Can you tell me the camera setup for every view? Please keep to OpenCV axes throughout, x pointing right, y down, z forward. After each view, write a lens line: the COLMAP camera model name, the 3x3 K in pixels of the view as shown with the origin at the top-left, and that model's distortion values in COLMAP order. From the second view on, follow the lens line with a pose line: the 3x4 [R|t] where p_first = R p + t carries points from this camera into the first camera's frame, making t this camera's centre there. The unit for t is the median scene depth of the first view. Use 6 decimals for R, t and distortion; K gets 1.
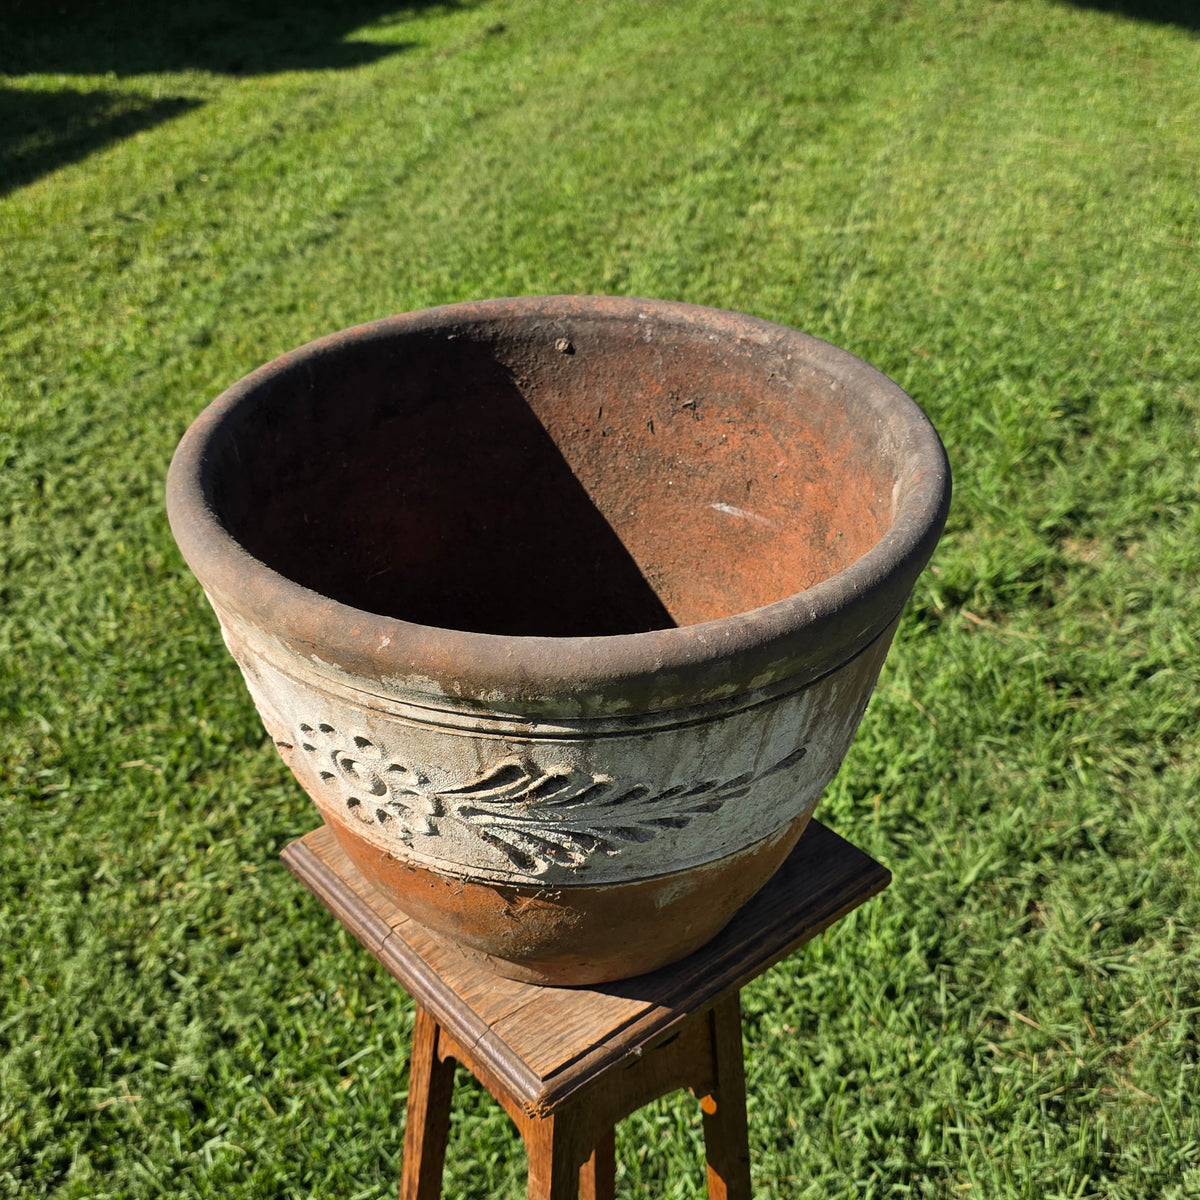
lens RADIAL K [[1388.3, 0, 601.9], [0, 1388.3, 645.6], [0, 0, 1]] dist [0.053850, -0.037415]
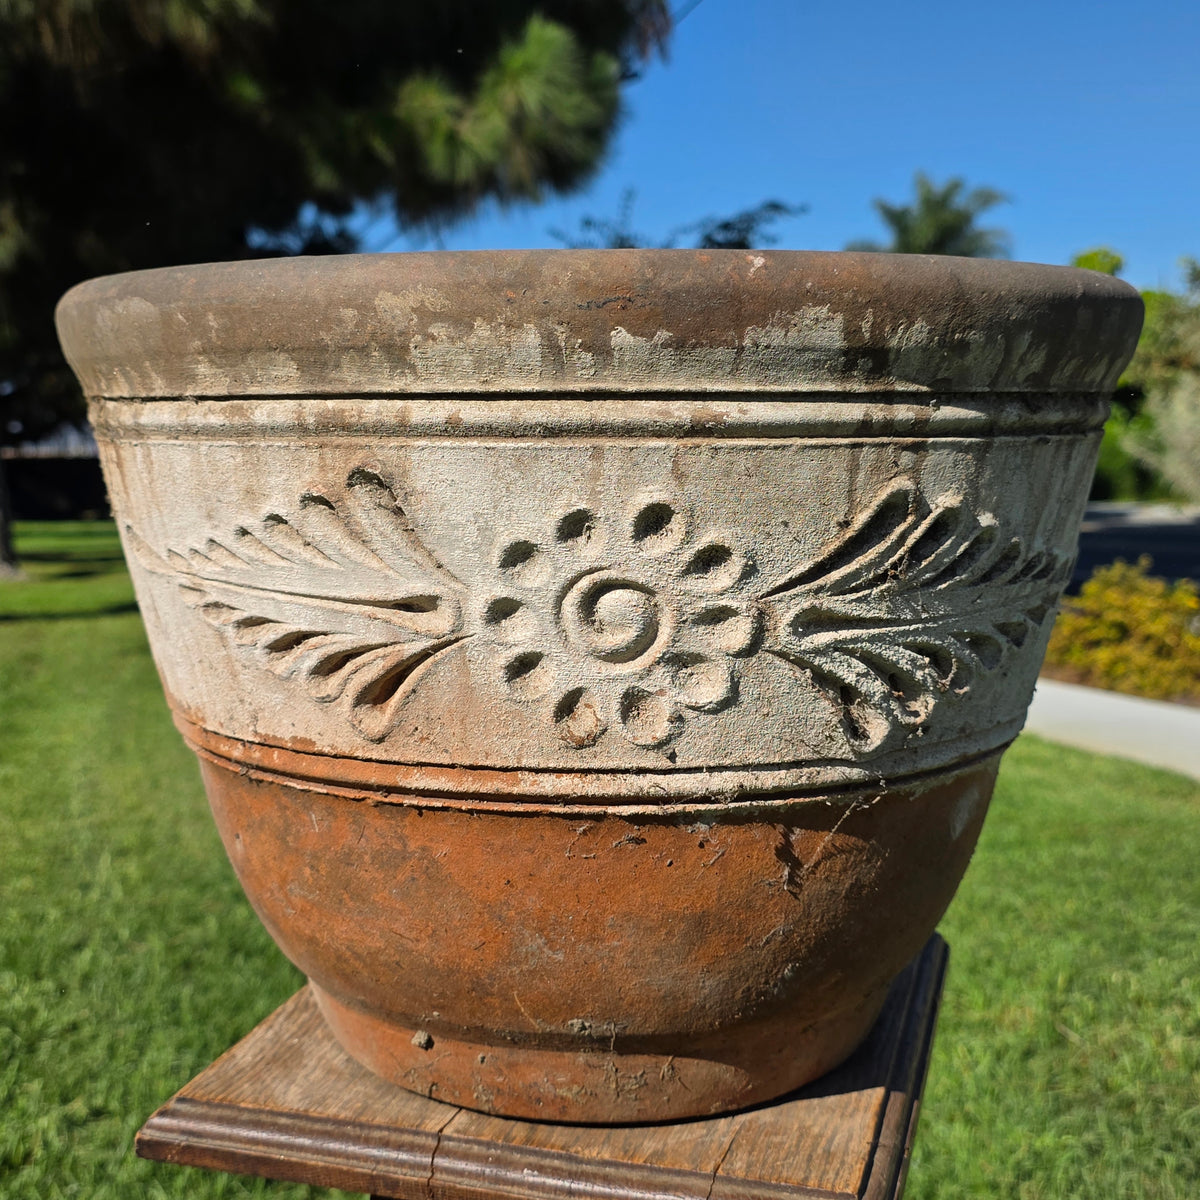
lens RADIAL K [[1439.4, 0, 578.6], [0, 1439.4, 625.1], [0, 0, 1]] dist [0.051387, -0.020328]
pose [[0.858181, -0.085835, 0.506120, -0.535049], [0.290531, 0.894041, -0.341003, 0.324285], [-0.423222, 0.439686, 0.792187, 0.538364]]
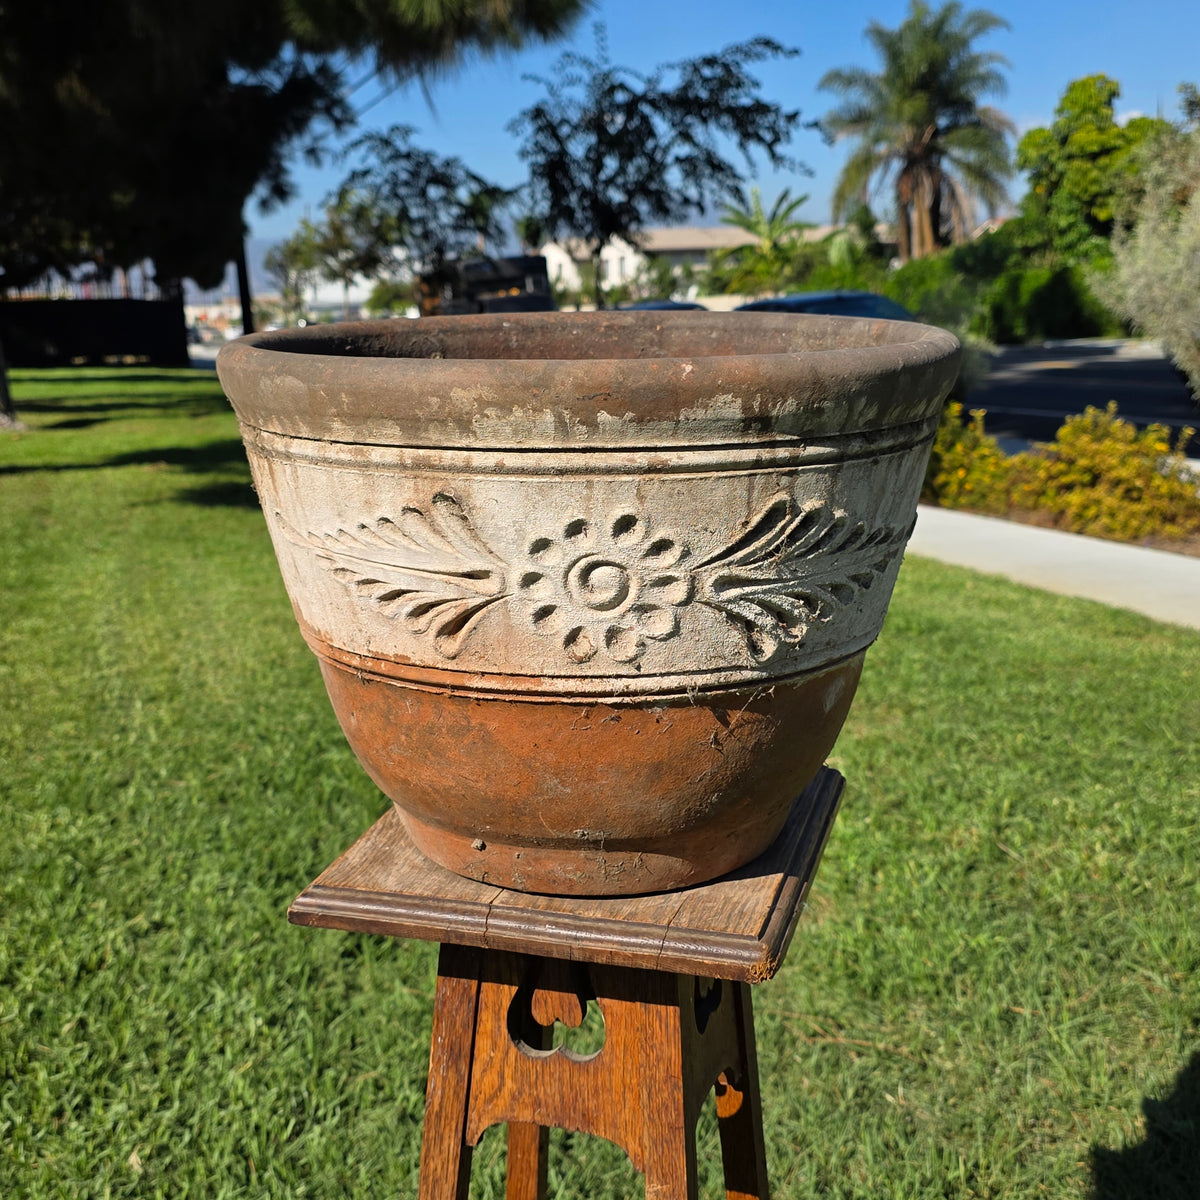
lens RADIAL K [[1375.0, 0, 570.5], [0, 1375.0, 633.0], [0, 0, 1]] dist [0.135044, -0.013044]
pose [[0.856803, -0.151898, 0.492763, -0.710511], [0.300090, 0.924013, -0.236954, 0.367472], [-0.419326, 0.350896, 0.837280, 0.226669]]
